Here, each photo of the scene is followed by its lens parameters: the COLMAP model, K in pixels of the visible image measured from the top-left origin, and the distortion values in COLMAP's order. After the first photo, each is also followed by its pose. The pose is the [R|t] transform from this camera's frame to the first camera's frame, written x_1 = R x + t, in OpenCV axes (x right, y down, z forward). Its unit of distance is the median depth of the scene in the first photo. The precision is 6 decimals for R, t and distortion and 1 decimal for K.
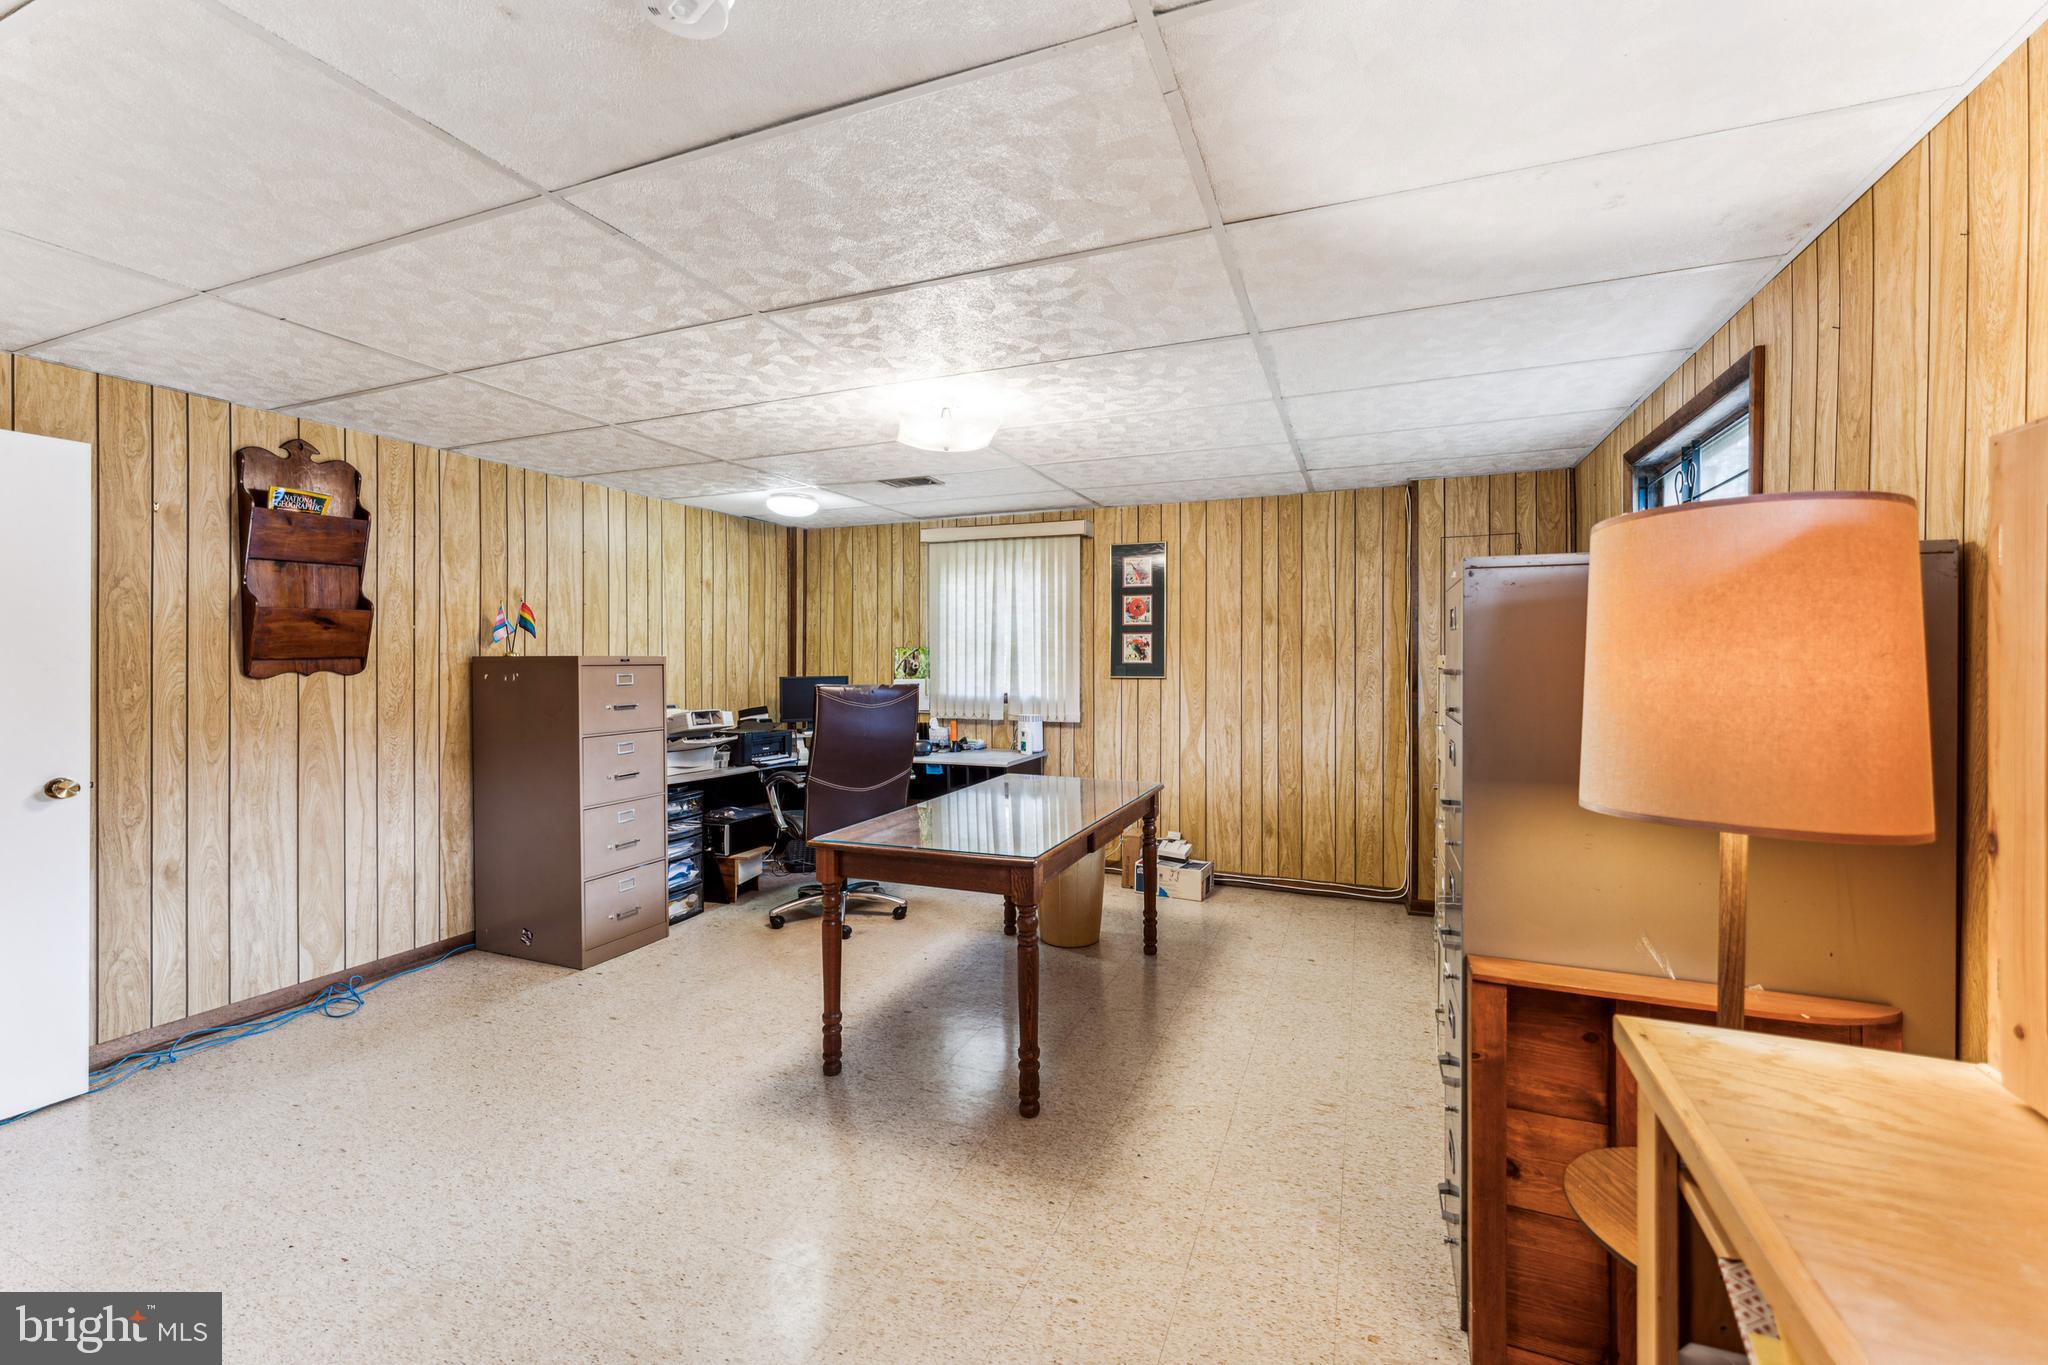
lens RADIAL K [[826.8, 0, 1029.9], [0, 826.8, 679.4], [0, 0, 1]] dist [-0.000145, -0.000129]
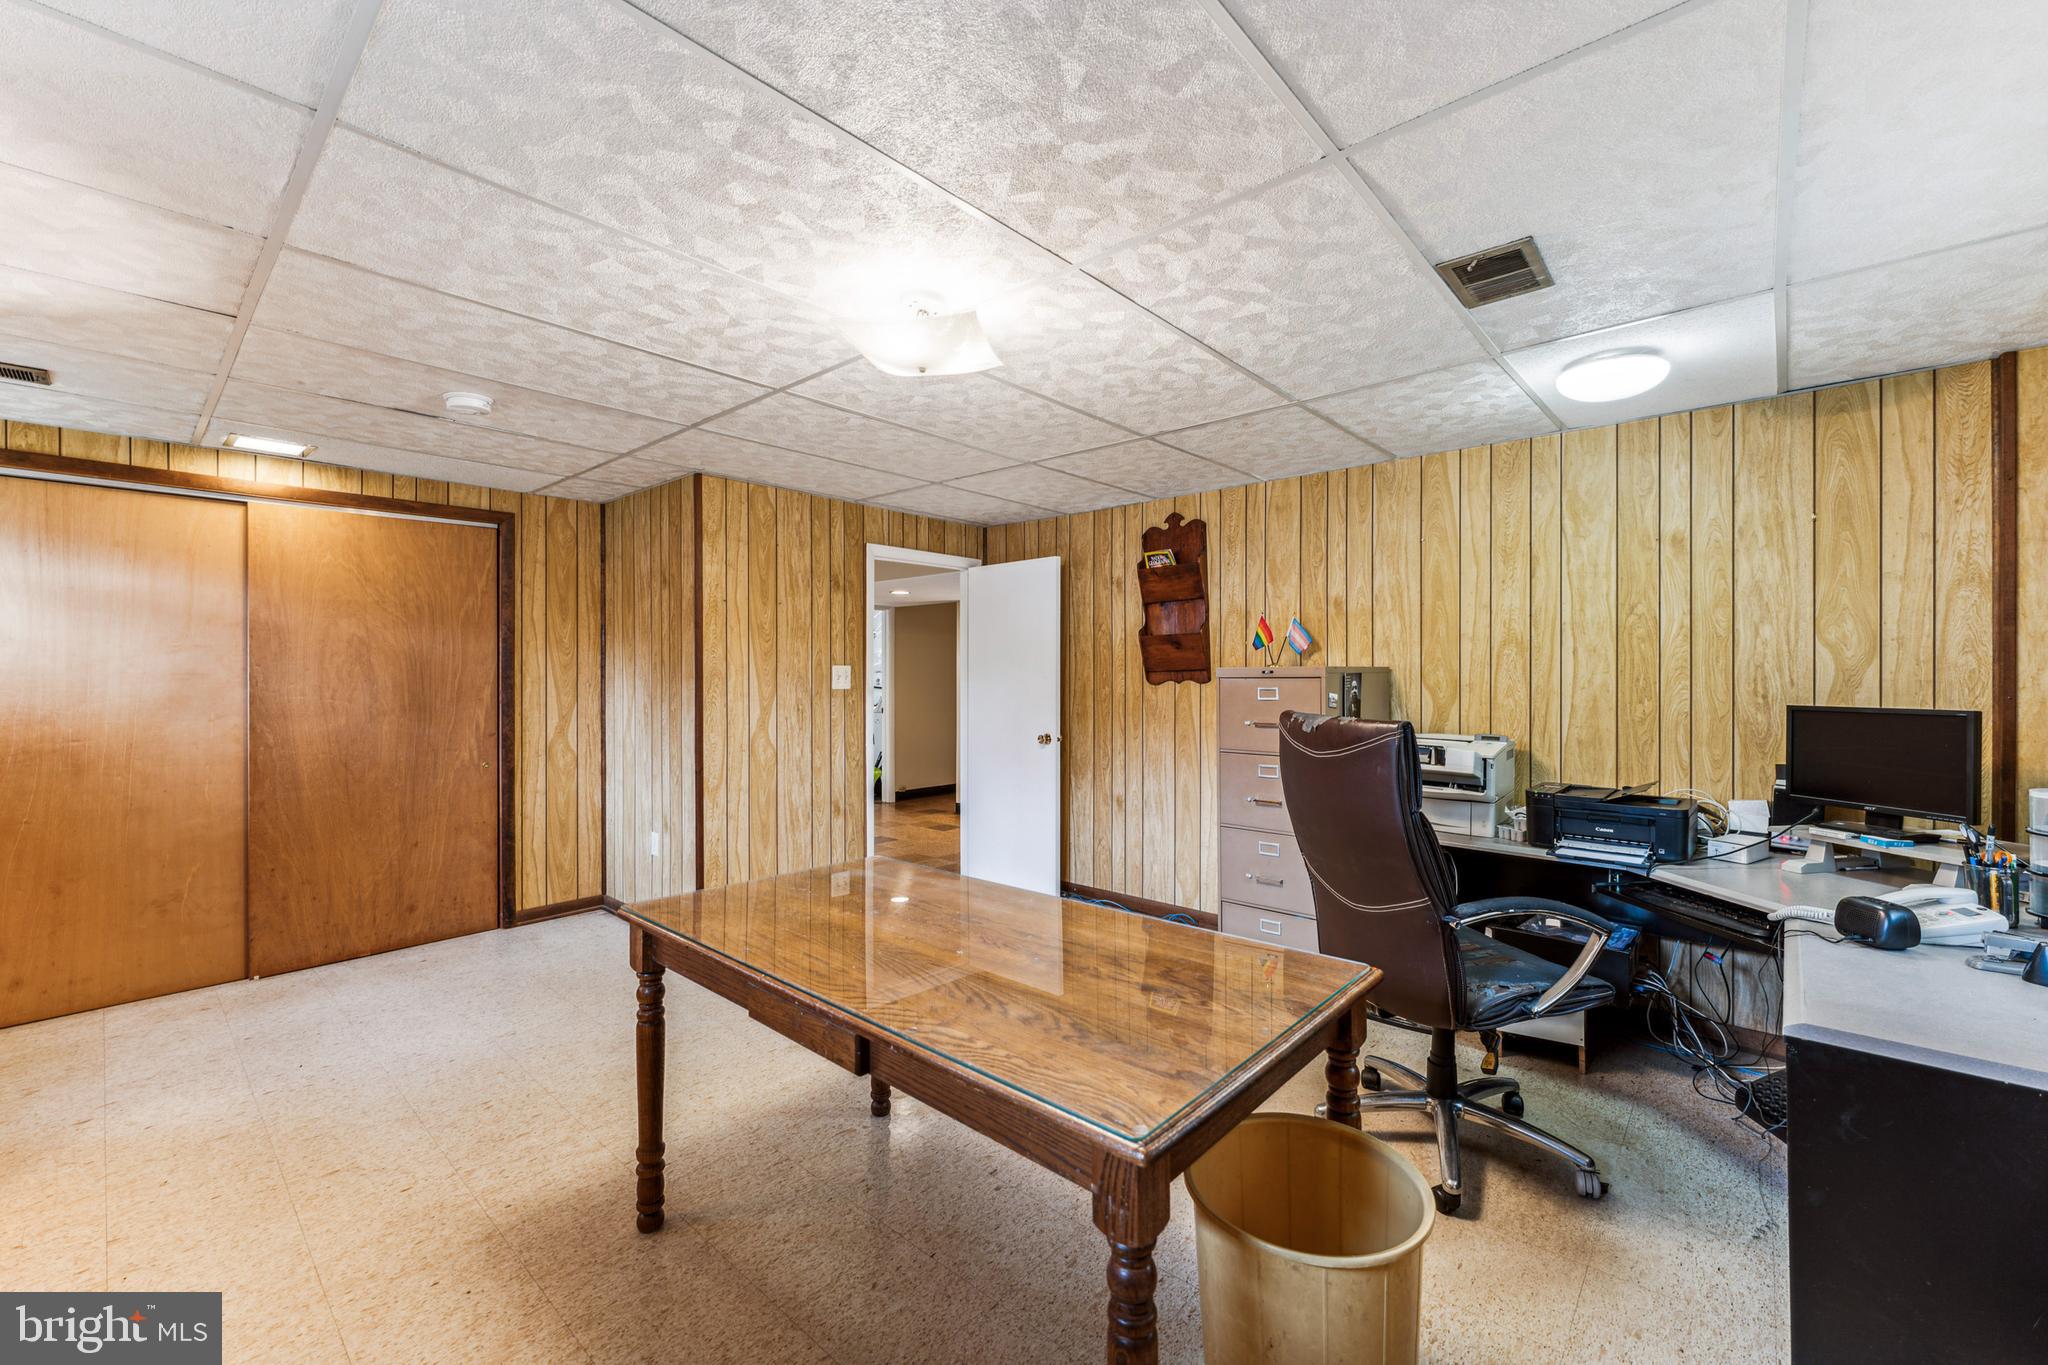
lens RADIAL K [[826.8, 0, 1029.9], [0, 826.8, 679.4], [0, 0, 1]] dist [-0.000145, -0.000129]
pose [[-0.344182, -0.001535, -0.938902, 0.422096], [-0.028535, 0.999554, 0.008826, -0.013537], [0.938469, 0.029829, -0.344072, 1.054855]]
